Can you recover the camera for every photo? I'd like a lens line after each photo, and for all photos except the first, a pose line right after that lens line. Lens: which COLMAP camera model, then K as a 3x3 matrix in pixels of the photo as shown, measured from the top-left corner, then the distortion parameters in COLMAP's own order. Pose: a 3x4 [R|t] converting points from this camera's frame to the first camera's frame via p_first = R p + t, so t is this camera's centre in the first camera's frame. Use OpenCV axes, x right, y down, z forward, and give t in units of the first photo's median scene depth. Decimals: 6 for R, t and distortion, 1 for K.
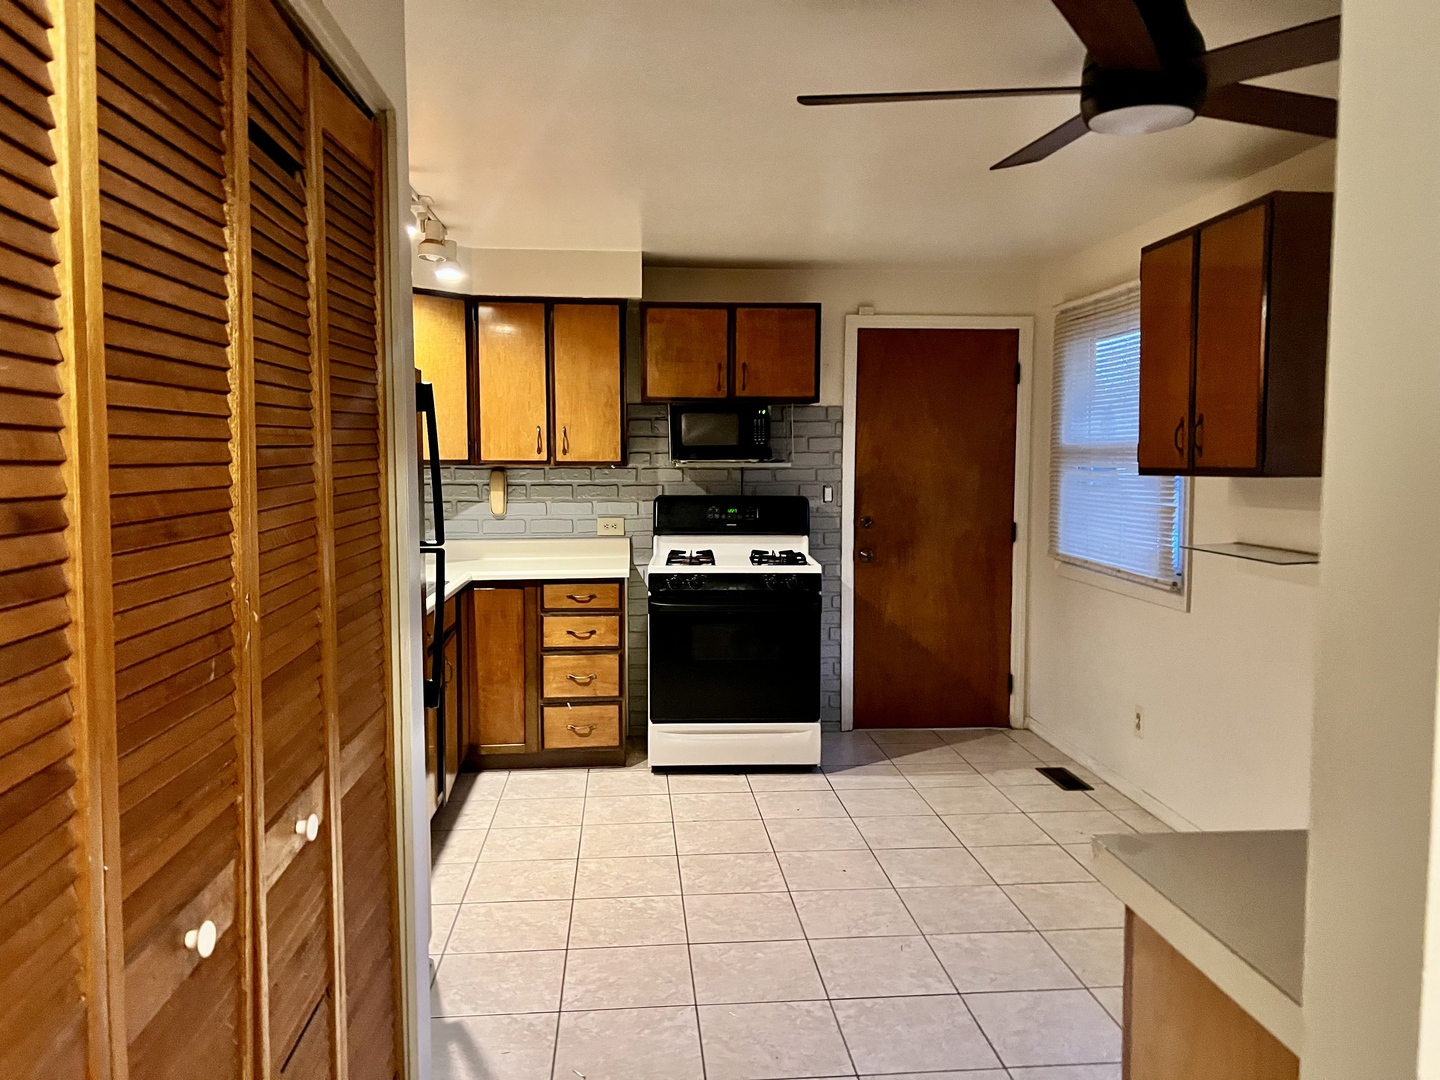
lens RADIAL K [[1085.9, 0, 732.4], [0, 1085.9, 525.8], [0, 0, 1]] dist [0.074957, -0.076174]
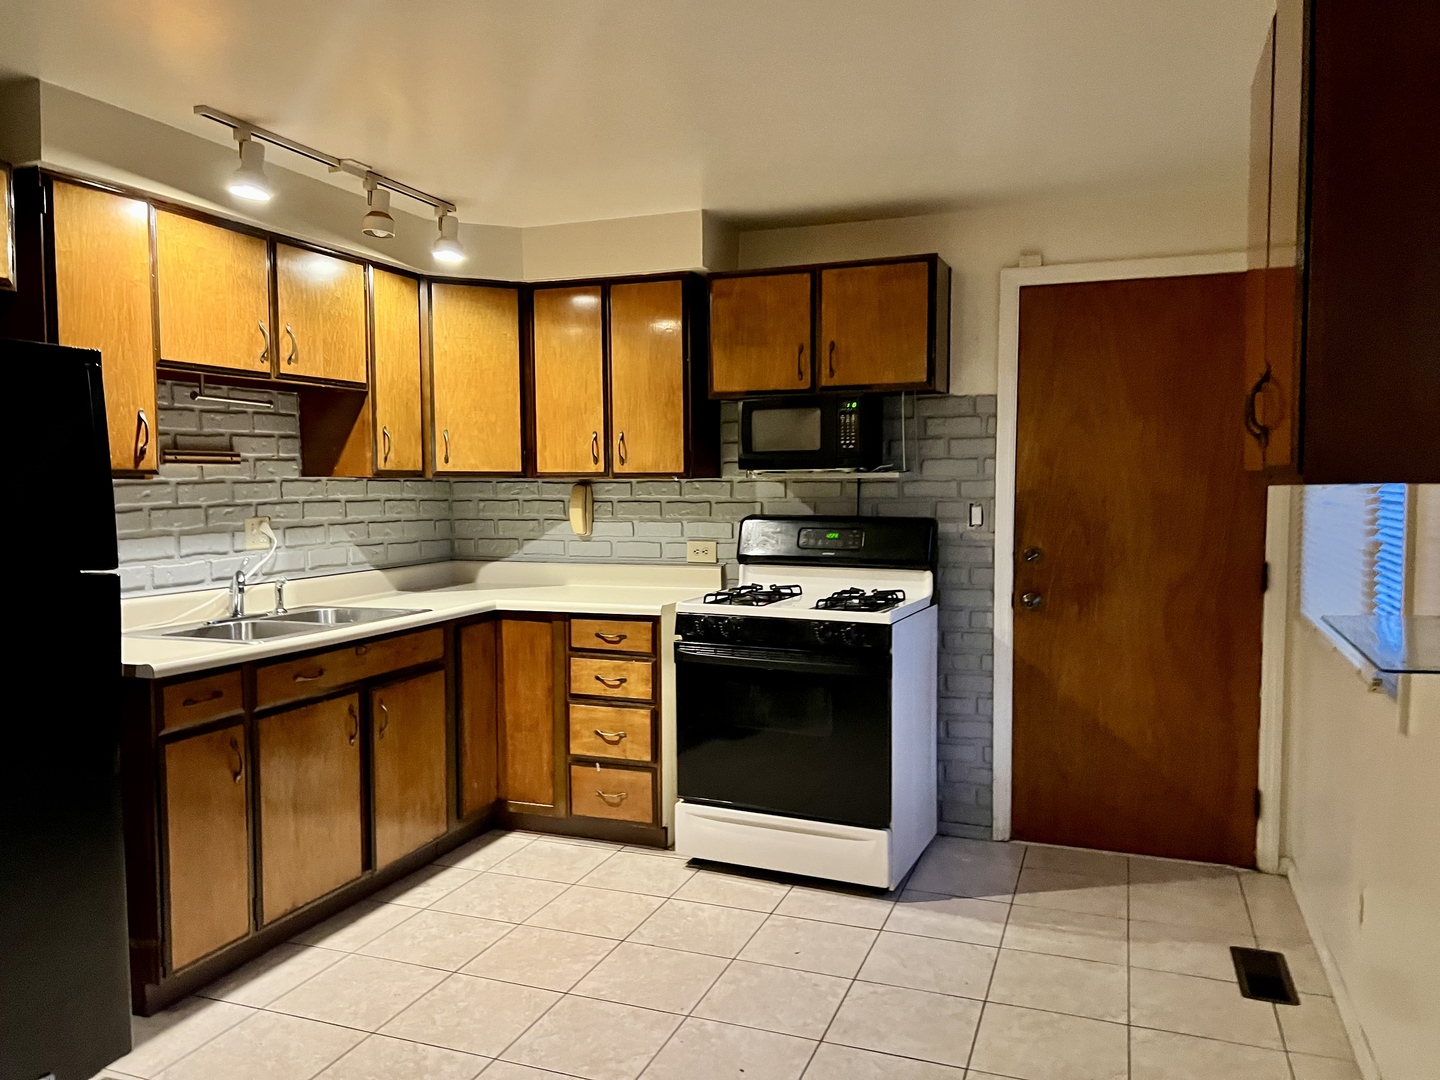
lens RADIAL K [[1085.9, 0, 717.0], [0, 1085.9, 546.4], [0, 0, 1]] dist [0.074957, -0.076174]
pose [[0.896300, 0.022560, -0.442874, 0.295034], [-0.023975, 0.999710, 0.002405, -0.006586], [0.442800, 0.008463, 0.896581, 0.295980]]
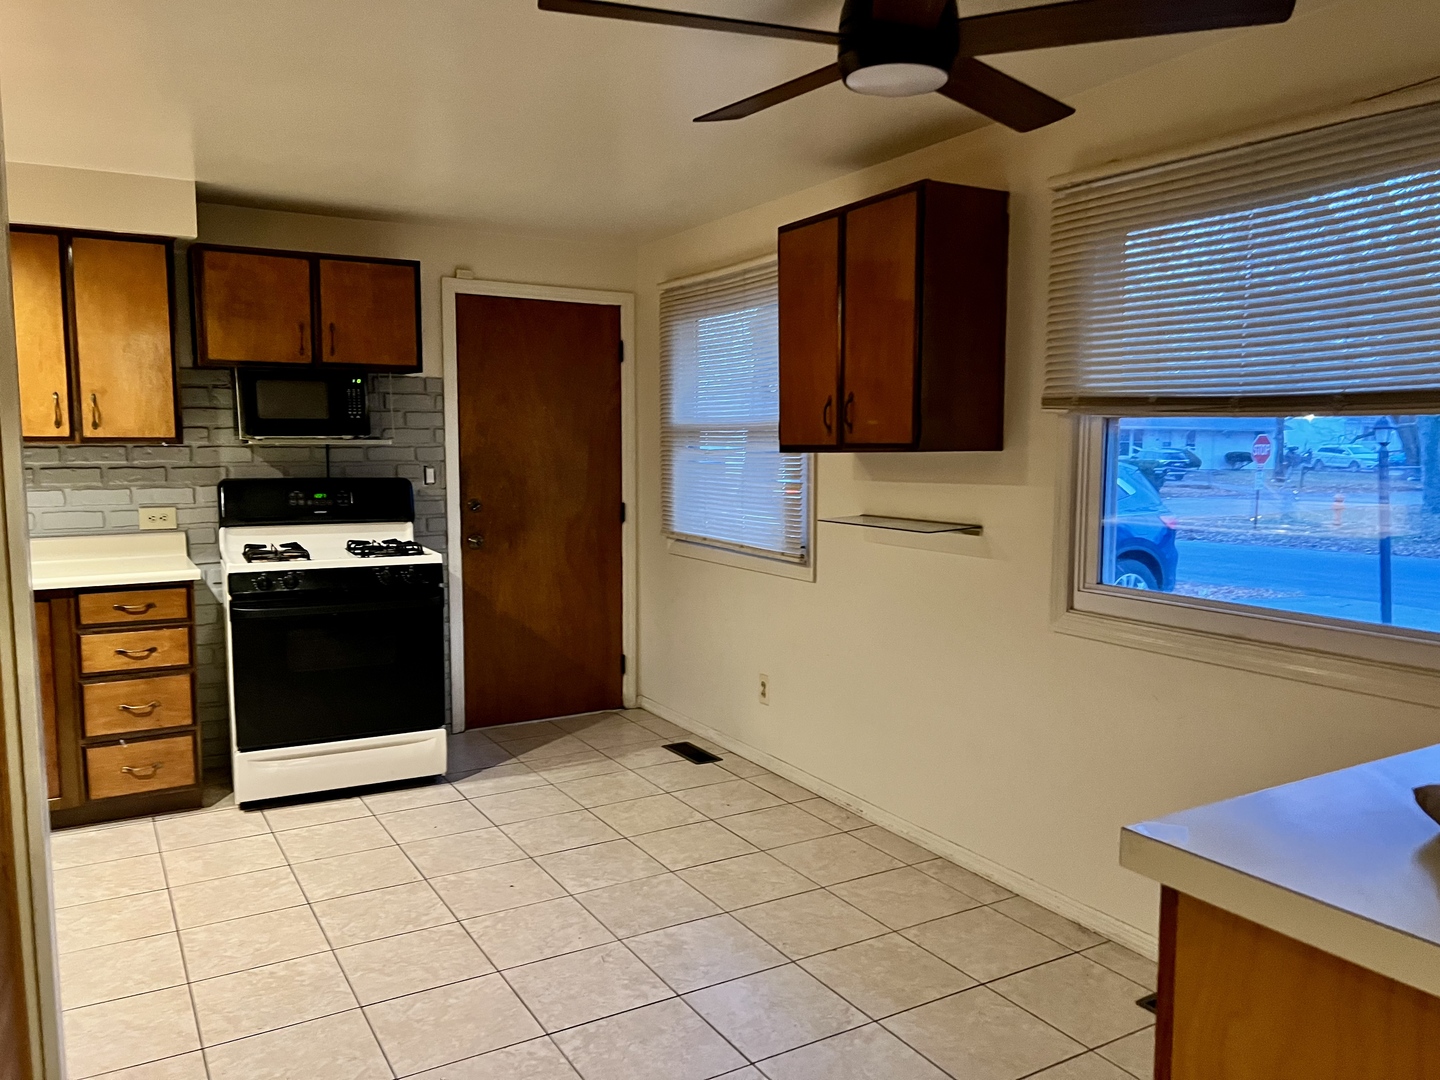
lens RADIAL K [[1085.9, 0, 729.0], [0, 1085.9, 544.2], [0, 0, 1]] dist [0.074957, -0.076174]
pose [[0.904334, -0.040774, 0.424874, -0.085861], [0.027197, 0.998909, 0.037973, 0.000177], [-0.425958, -0.022785, 0.904456, 0.078363]]
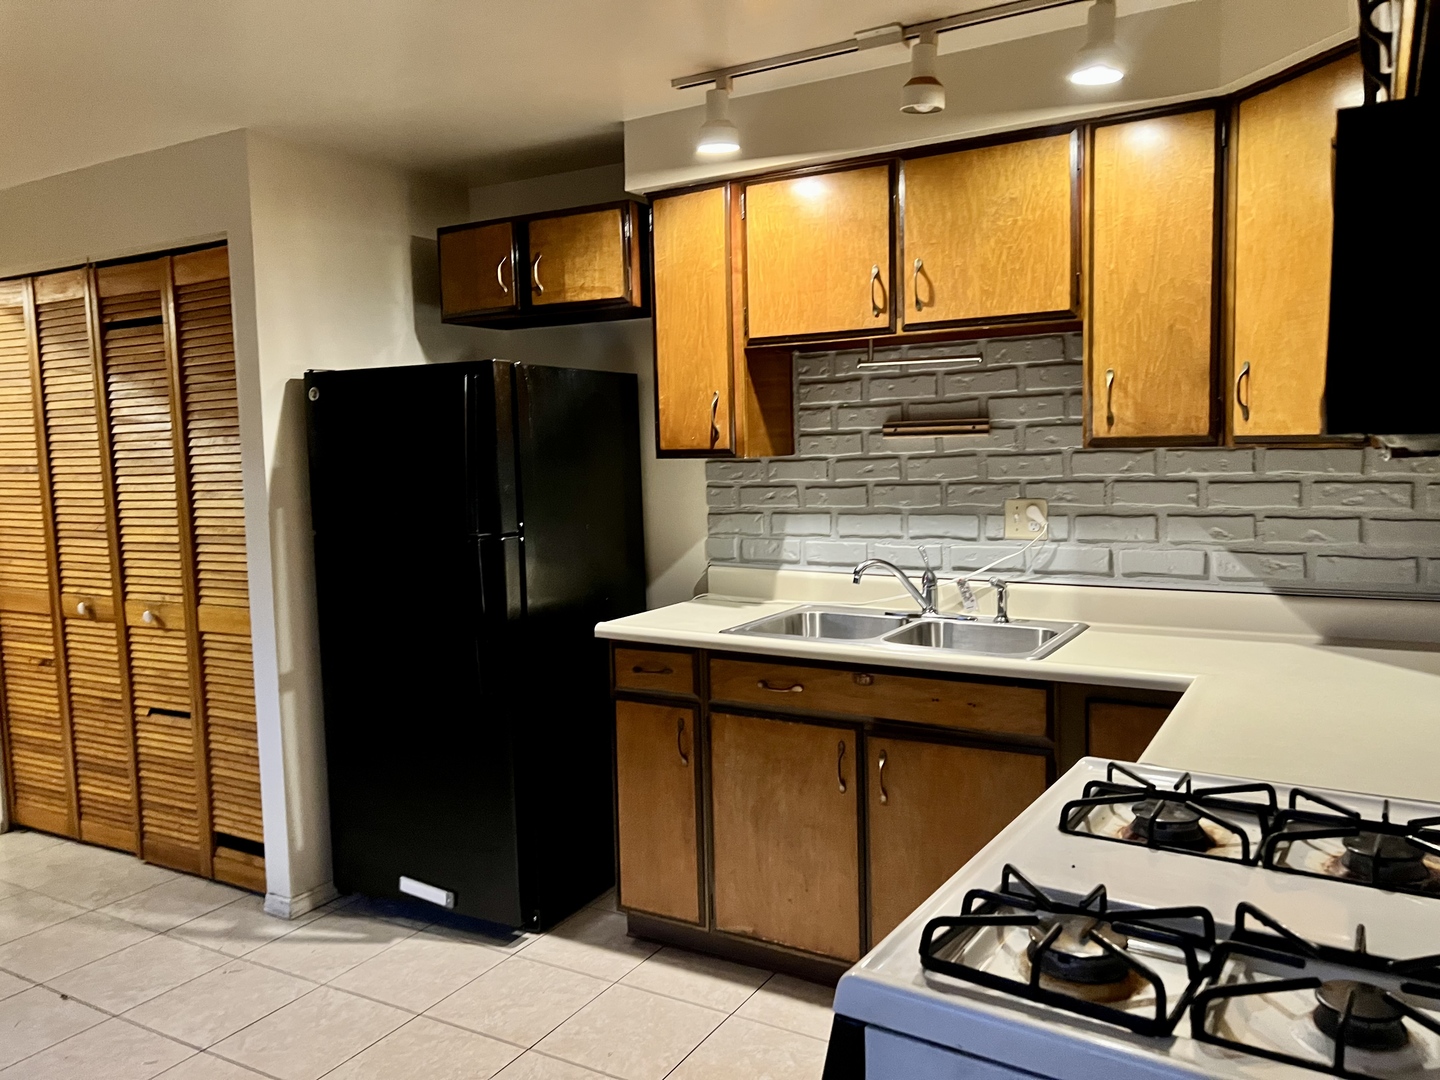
lens RADIAL K [[1085.9, 0, 717.7], [0, 1085.9, 533.4], [0, 0, 1]] dist [0.074957, -0.076174]
pose [[-0.578890, 0.079056, -0.811564, 0.254935], [-0.031524, 0.992375, 0.119156, -0.067486], [0.814796, 0.094562, -0.571983, 1.079845]]
